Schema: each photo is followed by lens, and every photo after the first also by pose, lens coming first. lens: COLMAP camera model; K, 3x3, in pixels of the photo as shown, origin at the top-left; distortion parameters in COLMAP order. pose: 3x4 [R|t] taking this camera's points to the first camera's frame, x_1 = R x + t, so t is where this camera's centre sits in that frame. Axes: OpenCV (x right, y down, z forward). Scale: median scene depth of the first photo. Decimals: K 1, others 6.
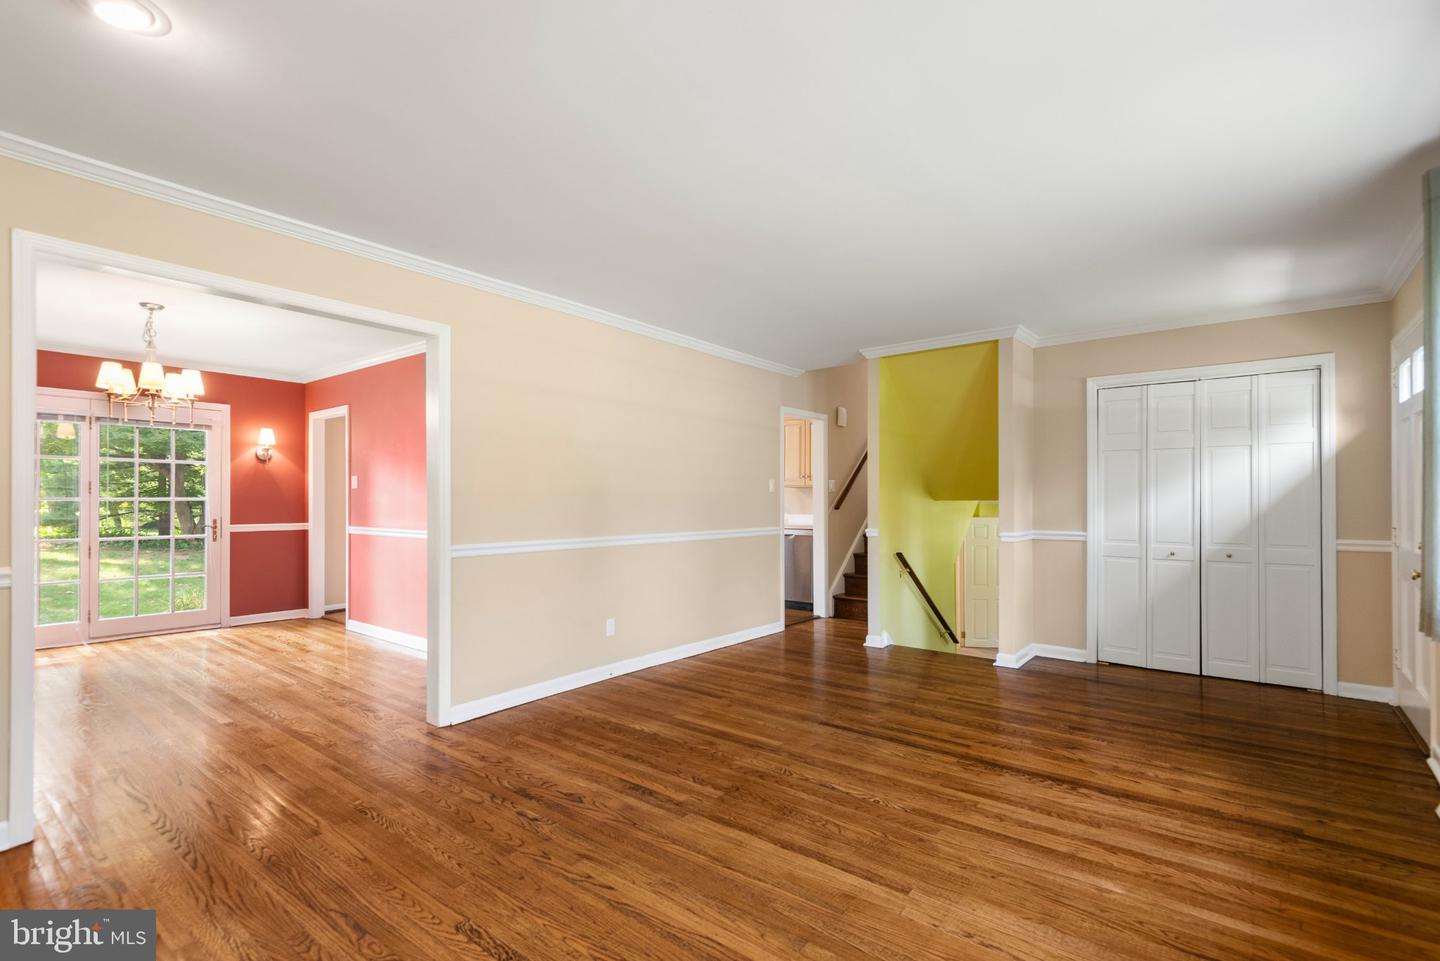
lens RADIAL K [[671.8, 0, 714.1], [0, 671.8, 497.3], [0, 0, 1]] dist [0.050199, -0.025595]
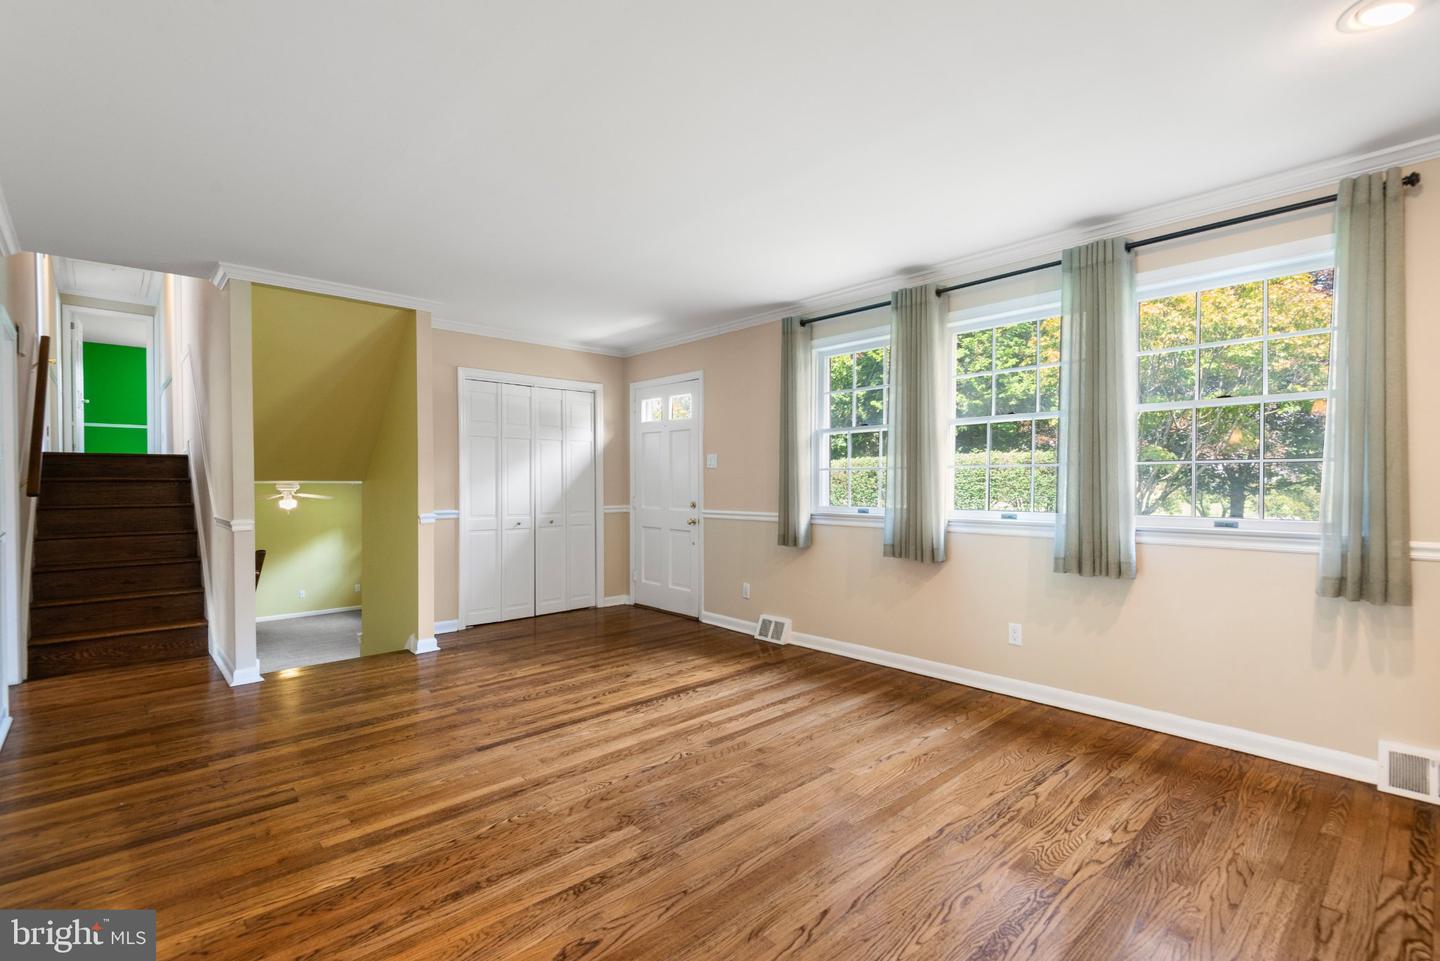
lens RADIAL K [[664.2, 0, 727.2], [0, 664.2, 493.1], [0, 0, 1]] dist [0.049081, -0.024999]
pose [[0.141994, -0.017123, 0.989719, -0.689746], [-0.001568, 0.999845, 0.017523, 0.008225], [-0.989866, -0.004040, 0.141945, 0.672176]]
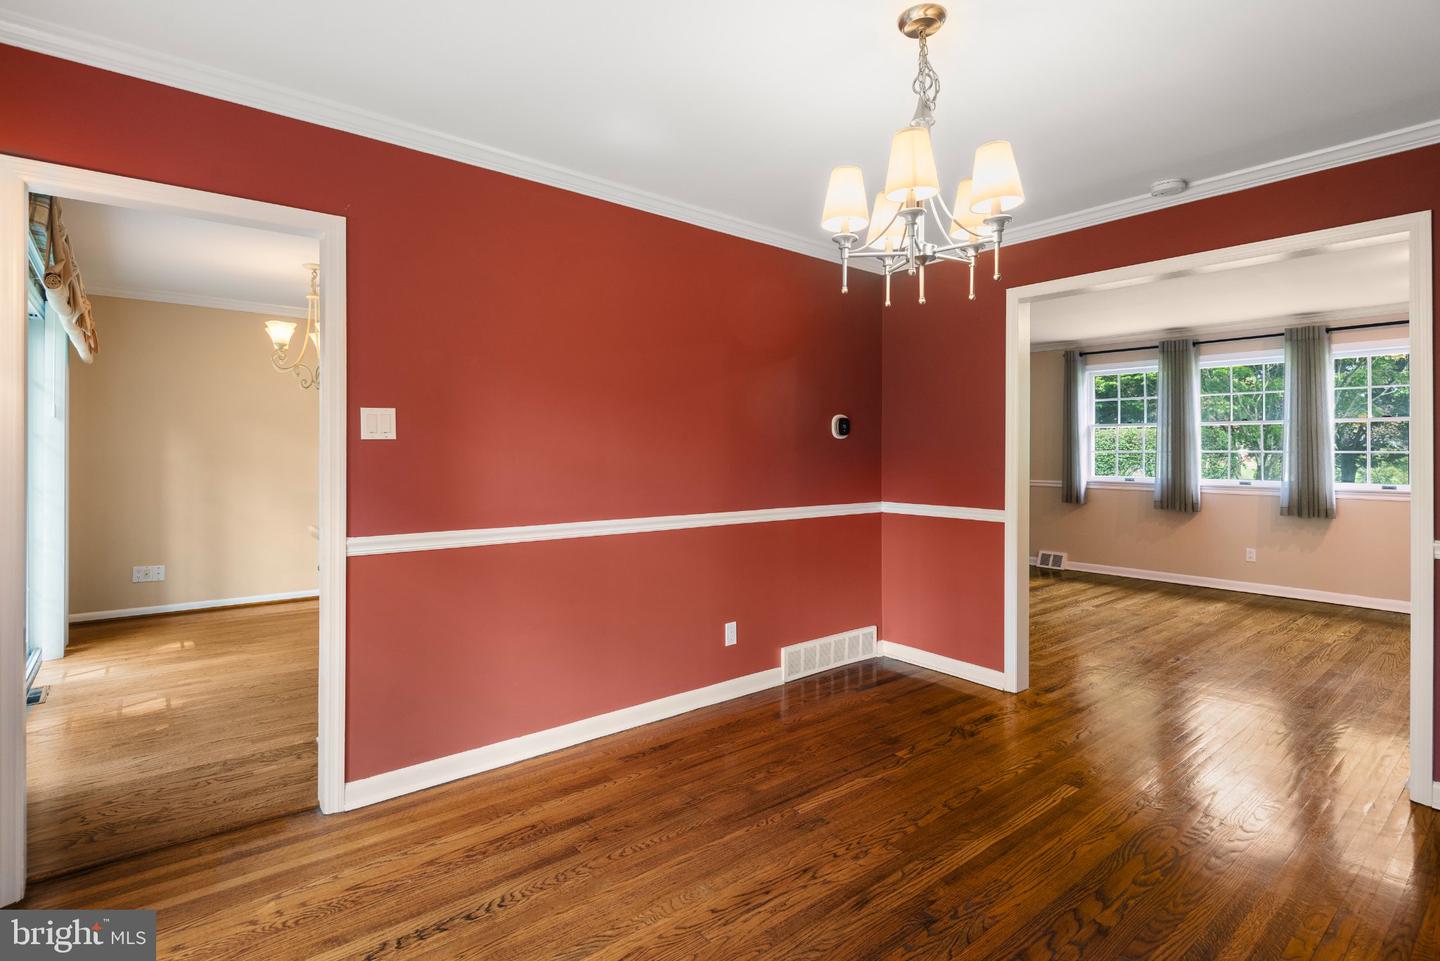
lens RADIAL K [[712.7, 0, 715.3], [0, 712.7, 446.6], [0, 0, 1]] dist [-0.000254, -0.000716]
pose [[0.209147, 0.003285, 0.977879, -1.757780], [-0.004443, 0.999987, -0.002409, -0.024013], [-0.977874, -0.003841, 0.209159, 1.399235]]
